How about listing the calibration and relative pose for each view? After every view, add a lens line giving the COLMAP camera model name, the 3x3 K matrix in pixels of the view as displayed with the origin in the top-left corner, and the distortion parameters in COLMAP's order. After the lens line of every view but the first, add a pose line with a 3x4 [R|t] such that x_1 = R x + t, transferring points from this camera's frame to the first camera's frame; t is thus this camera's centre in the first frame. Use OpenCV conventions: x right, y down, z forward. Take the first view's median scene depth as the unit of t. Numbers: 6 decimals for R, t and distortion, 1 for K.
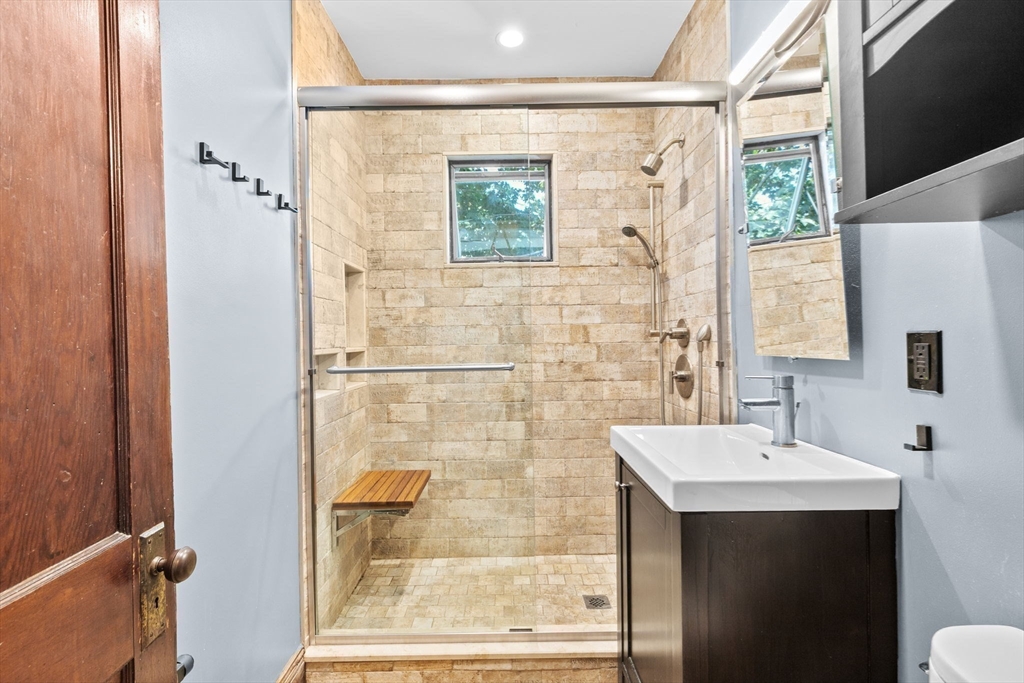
lens RADIAL K [[461.5, 0, 511.4], [0, 461.5, 342.0], [0, 0, 1]] dist [0.012523, -0.003011]
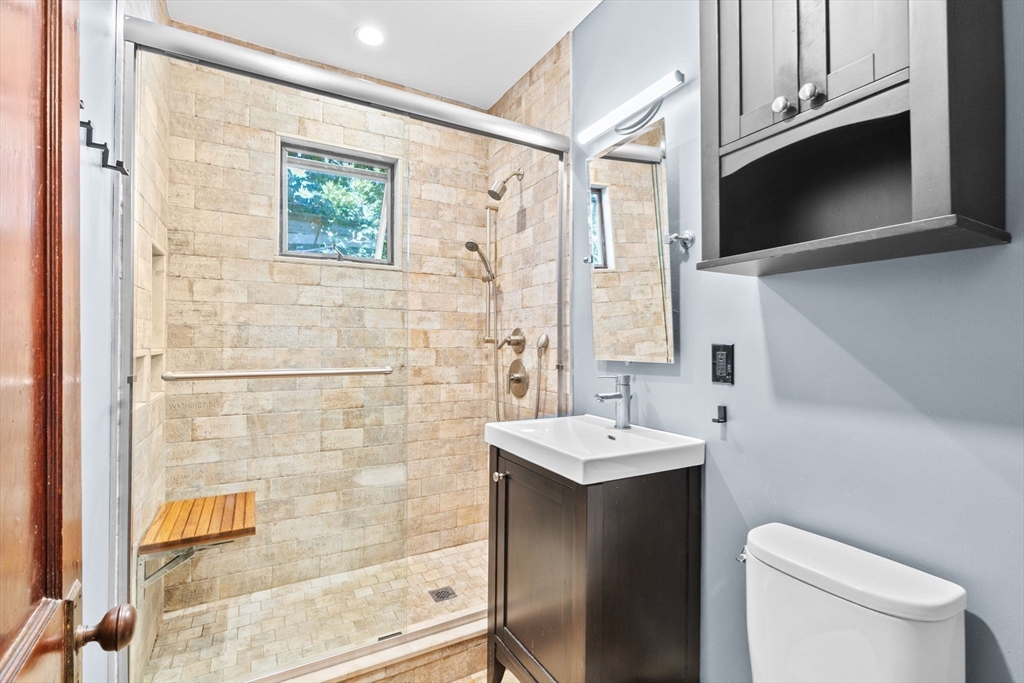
lens RADIAL K [[461.5, 0, 512.4], [0, 461.5, 342.0], [0, 0, 1]] dist [0.012523, -0.003011]
pose [[0.877599, 0.022341, 0.478874, -0.186507], [-0.016902, 0.999734, -0.015666, 0.002481], [-0.479097, 0.005654, 0.877744, -0.001002]]
